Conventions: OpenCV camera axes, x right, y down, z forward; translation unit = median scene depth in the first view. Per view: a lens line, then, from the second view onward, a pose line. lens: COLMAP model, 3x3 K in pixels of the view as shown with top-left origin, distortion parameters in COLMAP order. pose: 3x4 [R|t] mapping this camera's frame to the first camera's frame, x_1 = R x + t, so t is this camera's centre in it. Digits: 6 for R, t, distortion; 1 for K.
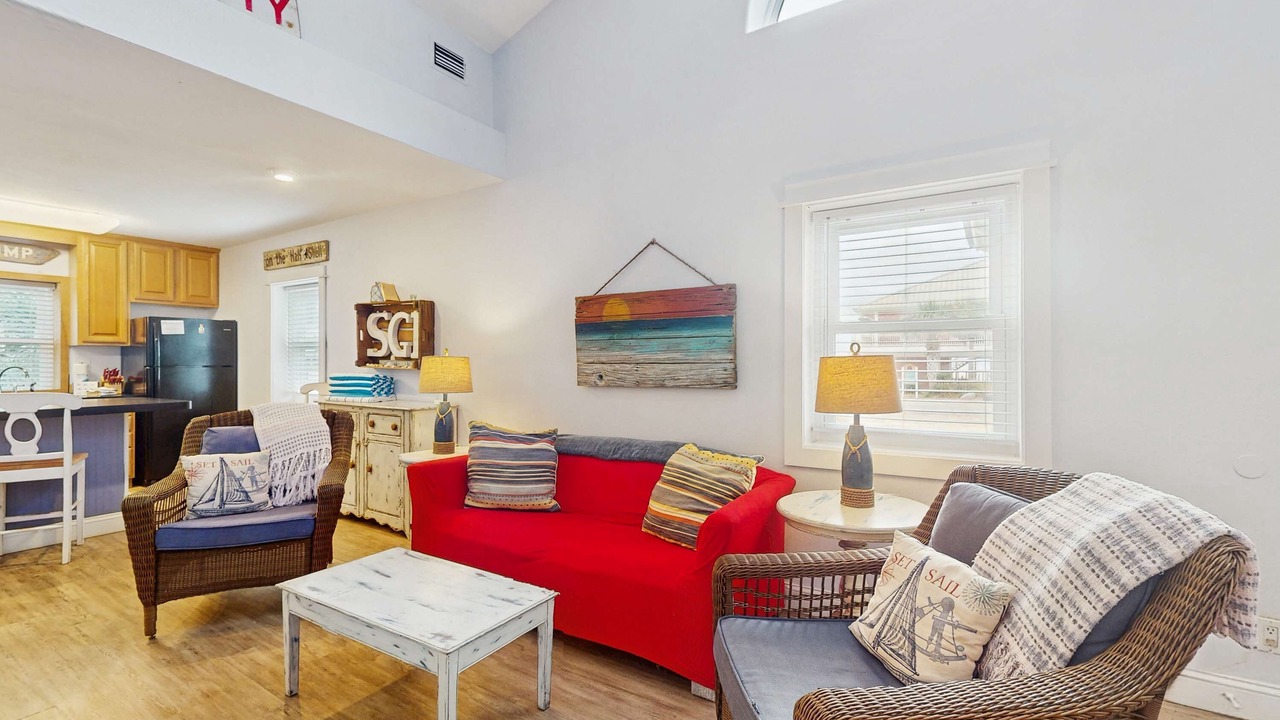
lens RADIAL K [[558.8, 0, 645.5], [0, 558.8, 364.5], [0, 0, 1]] dist [-0.002583, -0.000318]
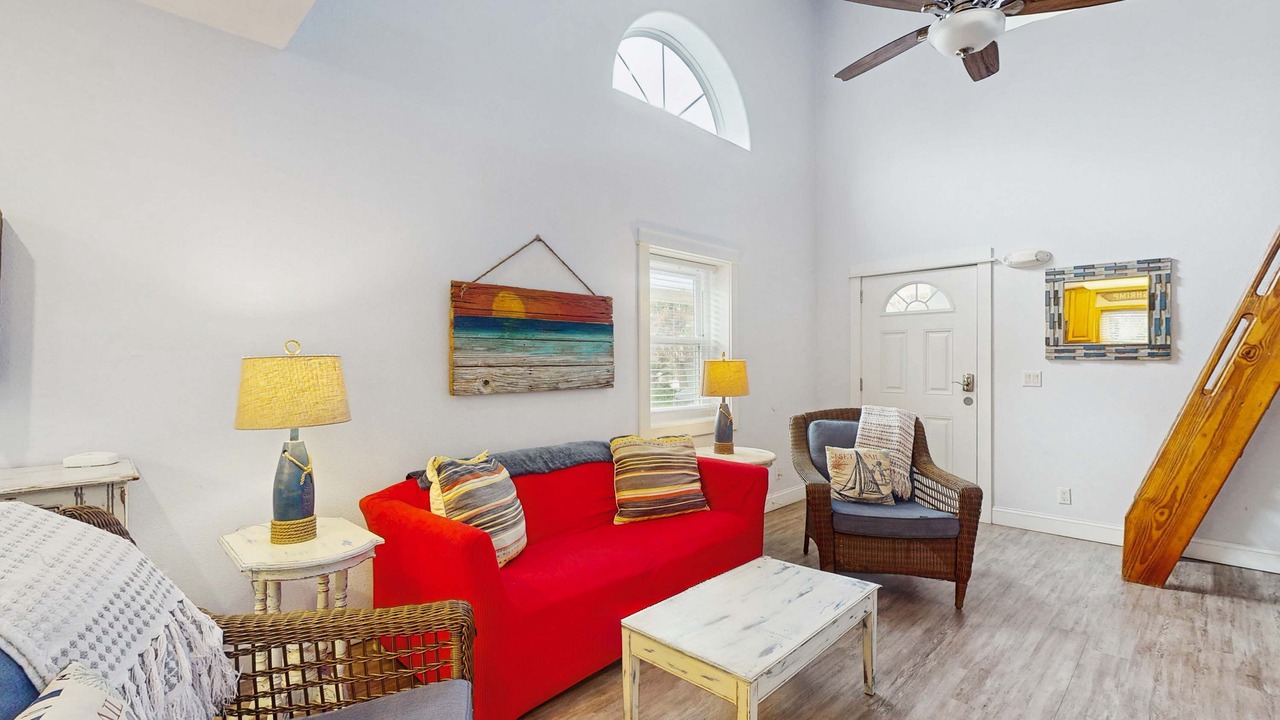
lens RADIAL K [[557.5, 0, 640.0], [0, 557.5, 360.0], [0, 0, 1]] dist [0.001497, -0.000543]
pose [[0.228689, 0.004148, 0.973491, -0.743238], [0.005792, 0.999967, -0.005622, -0.004950], [-0.973482, 0.006924, 0.228658, 0.523952]]
